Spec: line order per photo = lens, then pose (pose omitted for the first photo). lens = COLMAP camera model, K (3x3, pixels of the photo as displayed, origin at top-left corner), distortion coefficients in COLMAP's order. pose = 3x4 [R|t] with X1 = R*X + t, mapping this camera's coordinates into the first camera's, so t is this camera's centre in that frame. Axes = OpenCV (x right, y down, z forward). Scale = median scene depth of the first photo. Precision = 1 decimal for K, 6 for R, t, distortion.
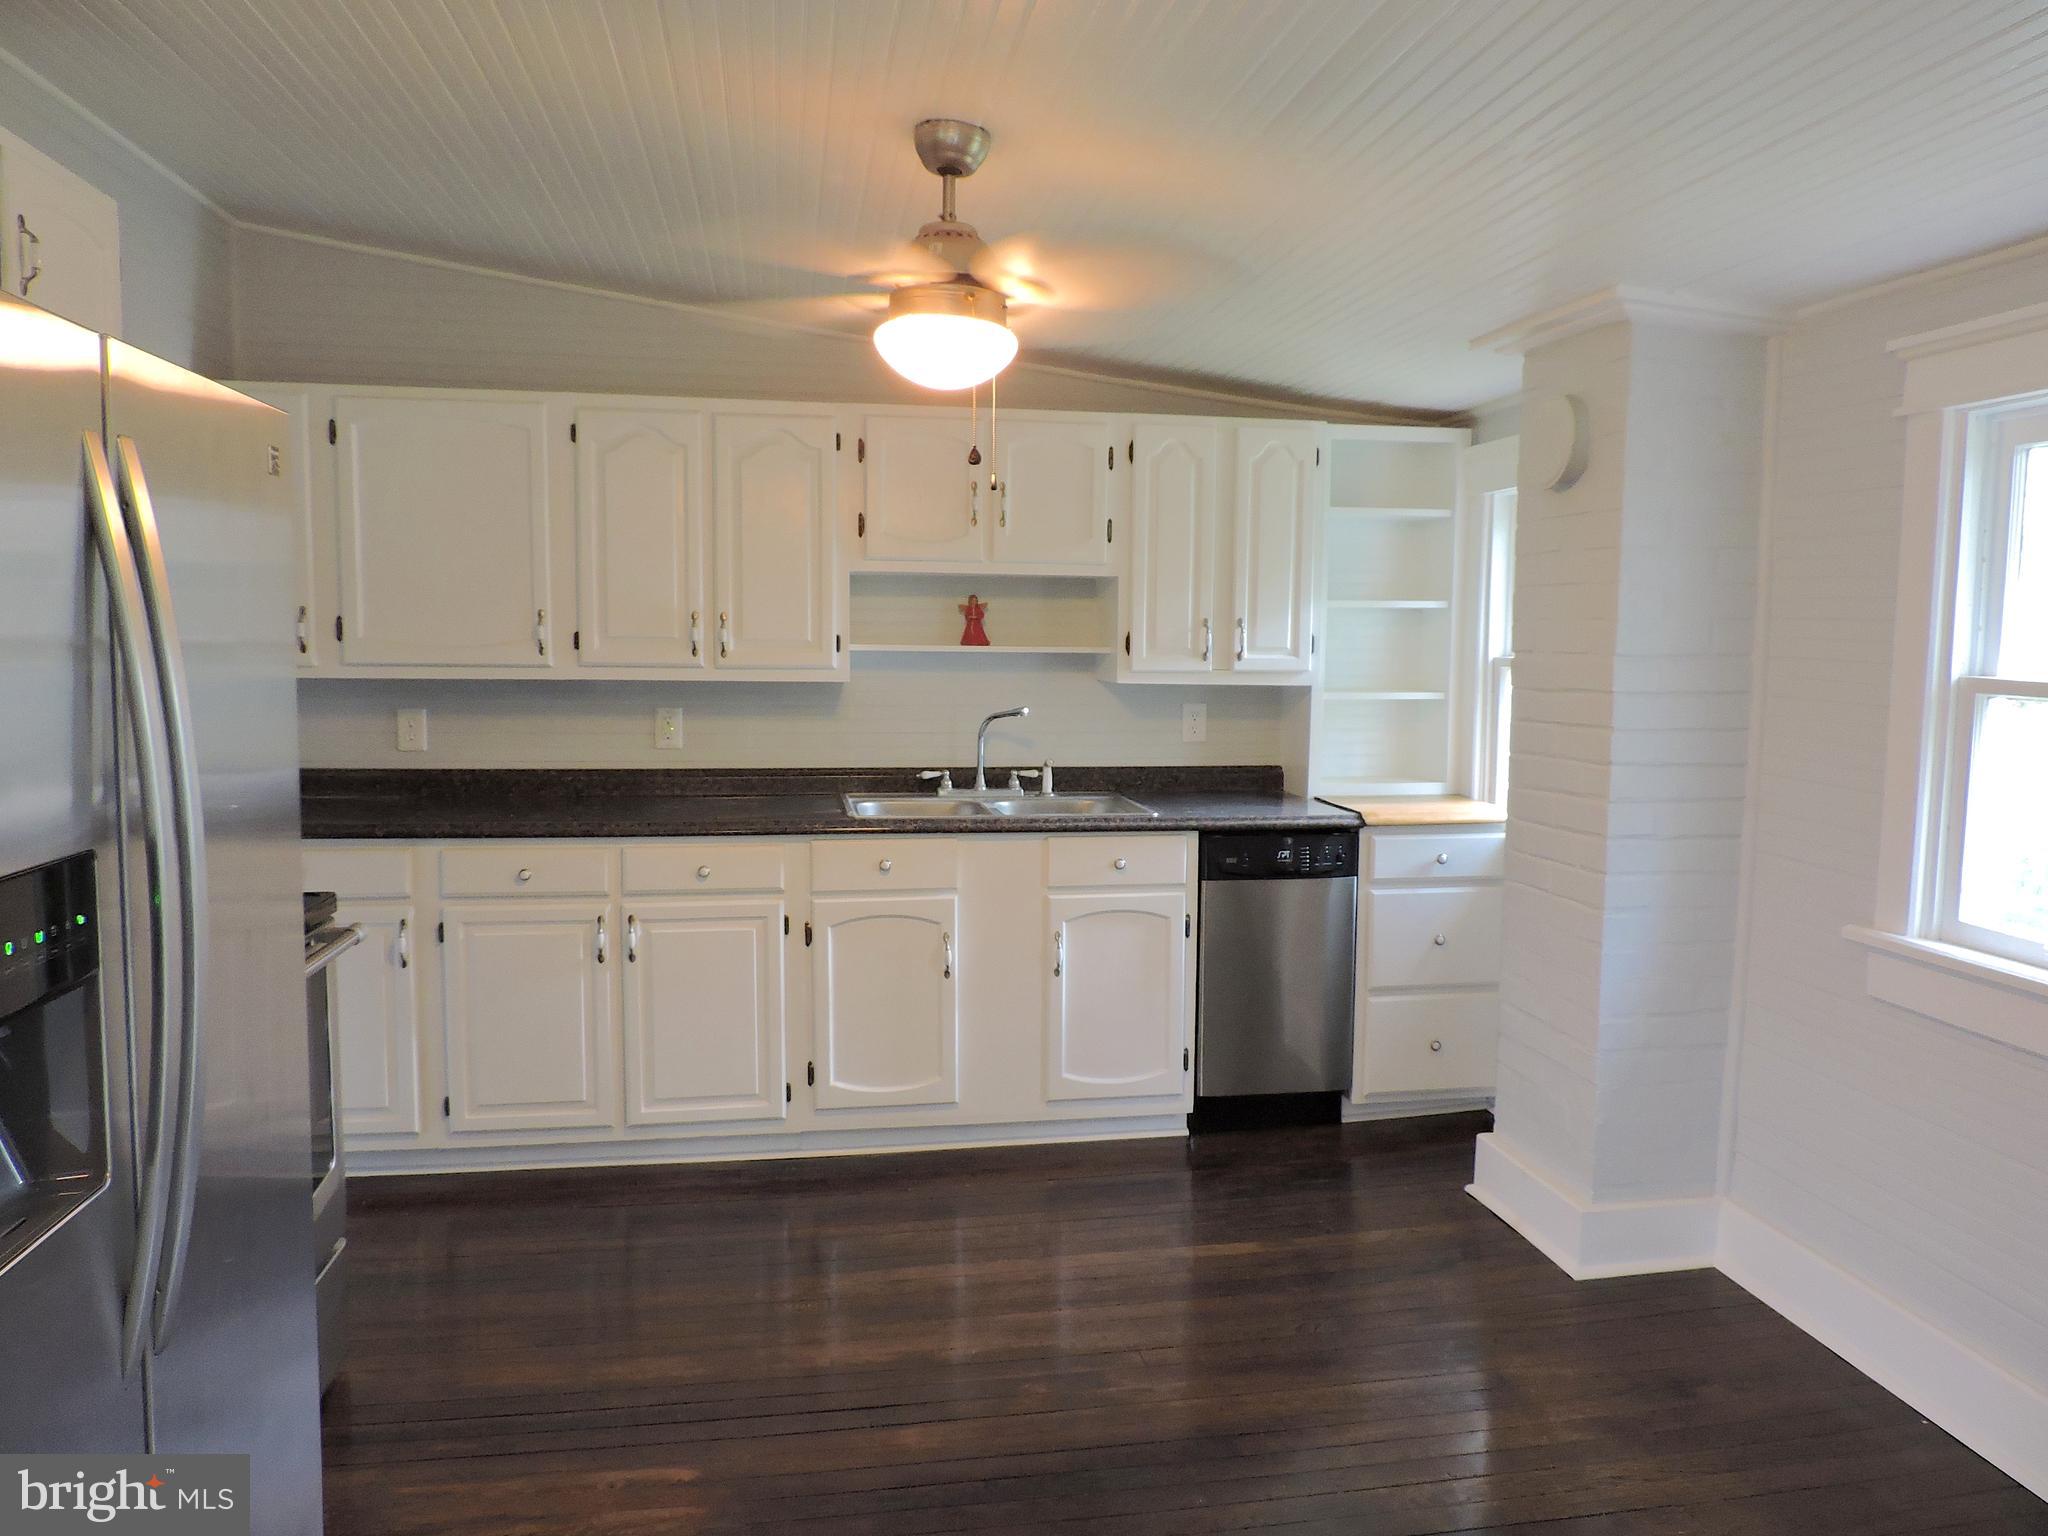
lens RADIAL K [[1462.3, 0, 1023.3], [0, 1462.3, 770.0], [0, 0, 1]] dist [-0.011756, -0.001050]
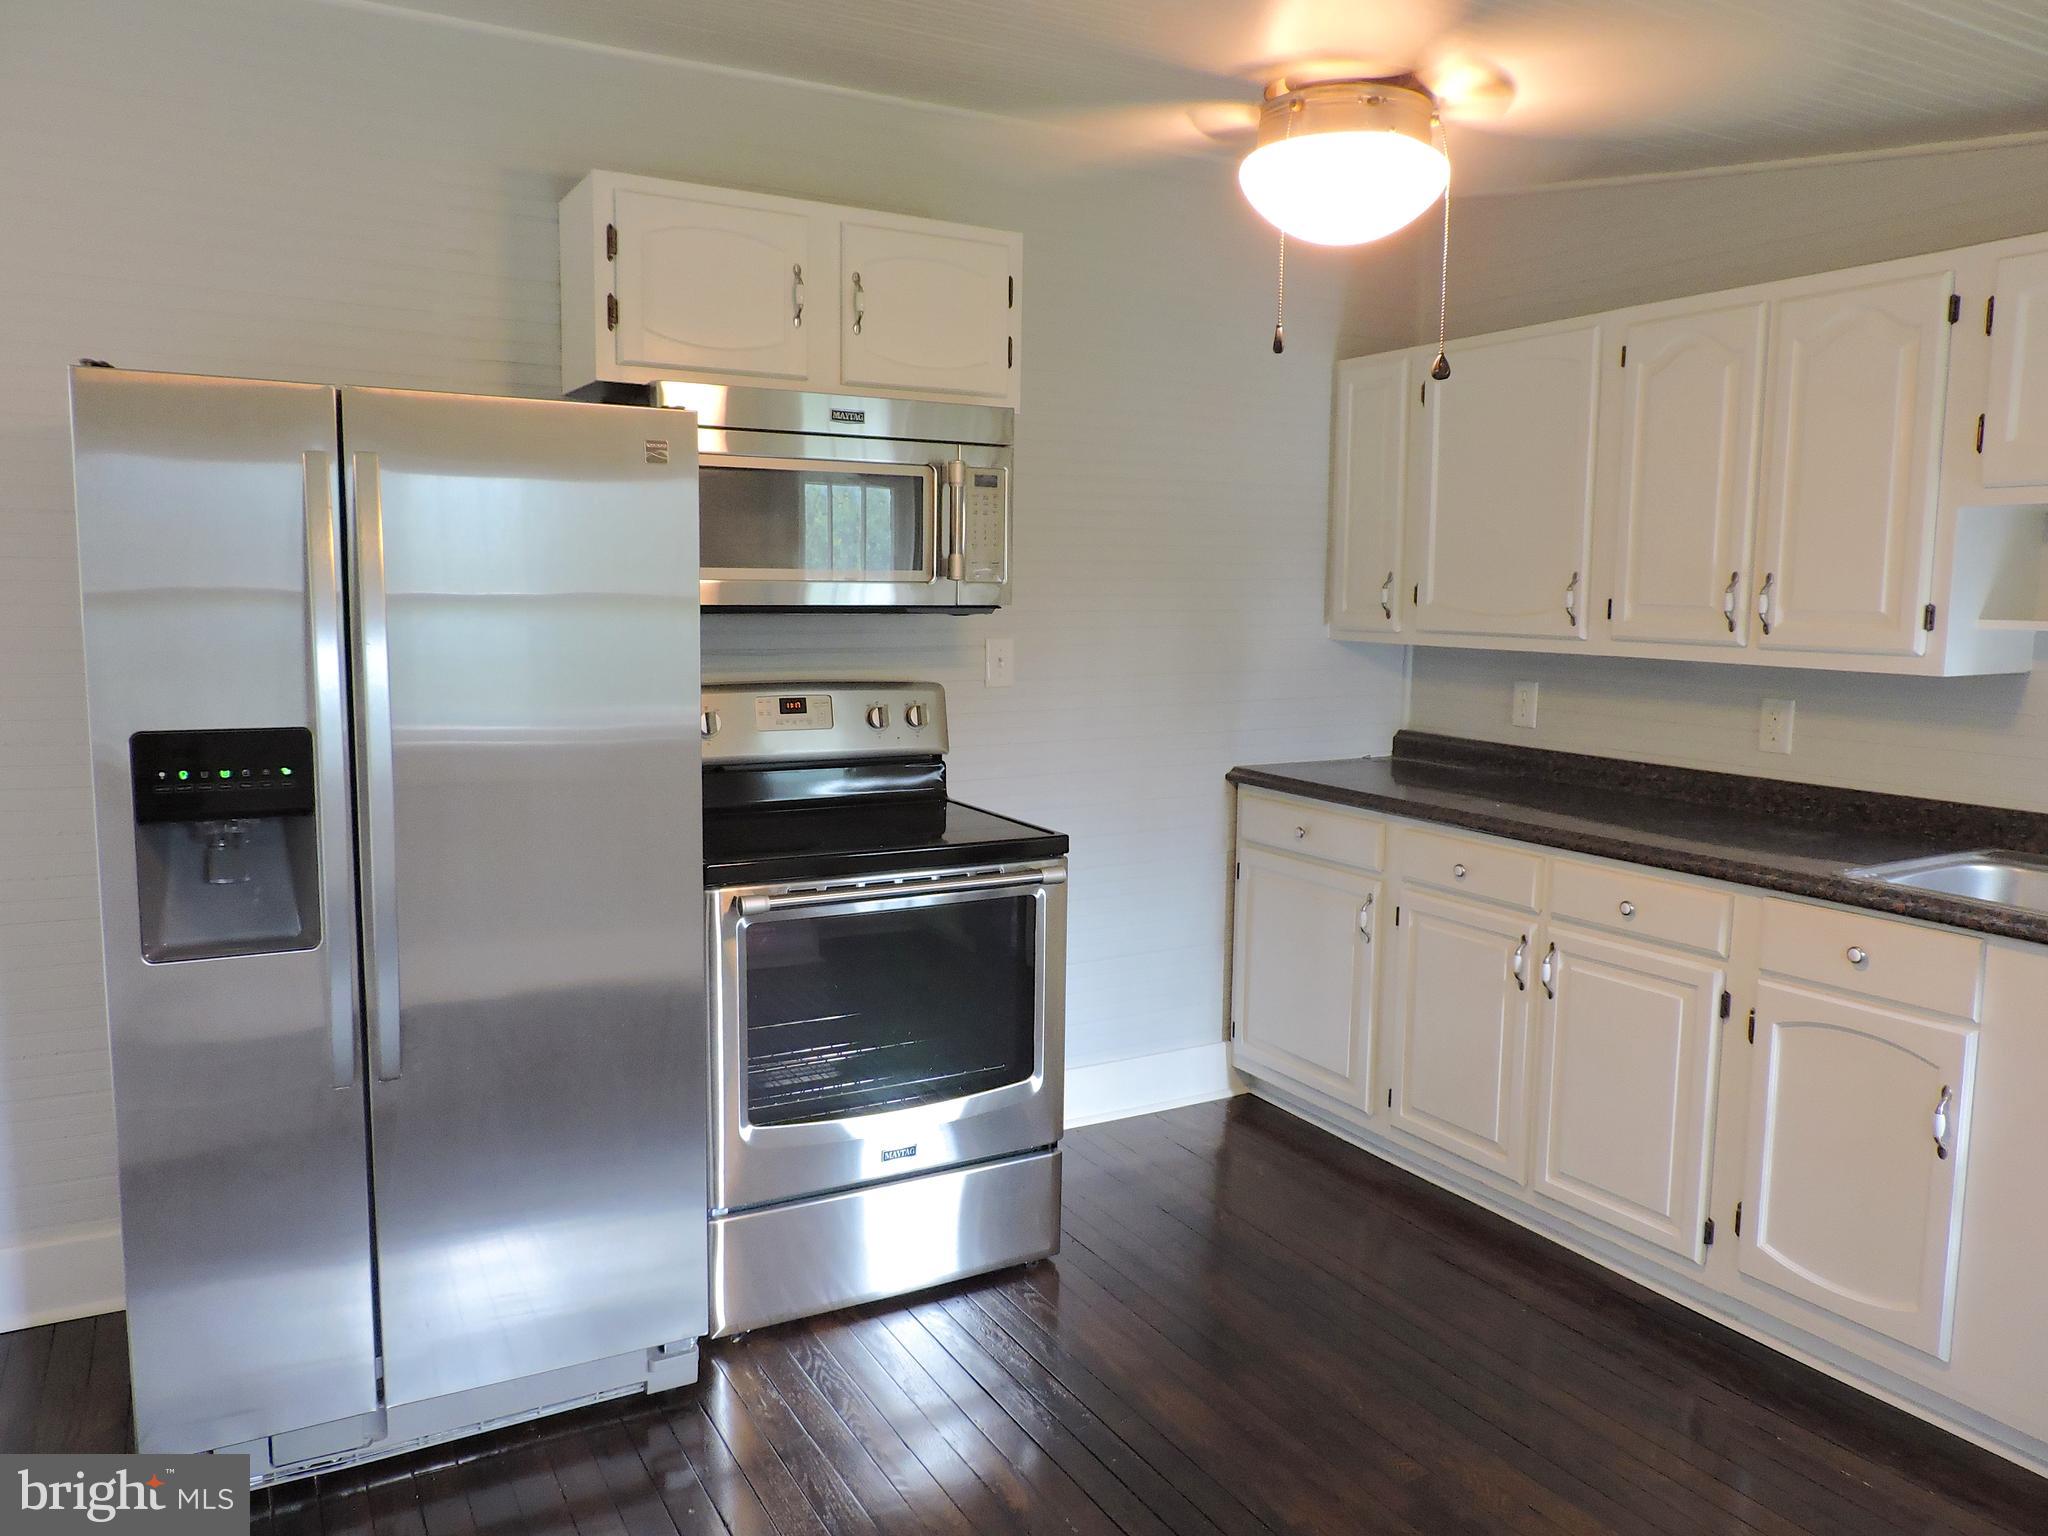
lens RADIAL K [[1462.3, 0, 1022.4], [0, 1462.3, 764.0], [0, 0, 1]] dist [-0.011756, -0.001050]
pose [[0.348374, 0.105811, -0.931364, 0.371870], [-0.091181, 0.992722, 0.078676, -0.037017], [0.932910, 0.057514, 0.355487, 0.408098]]
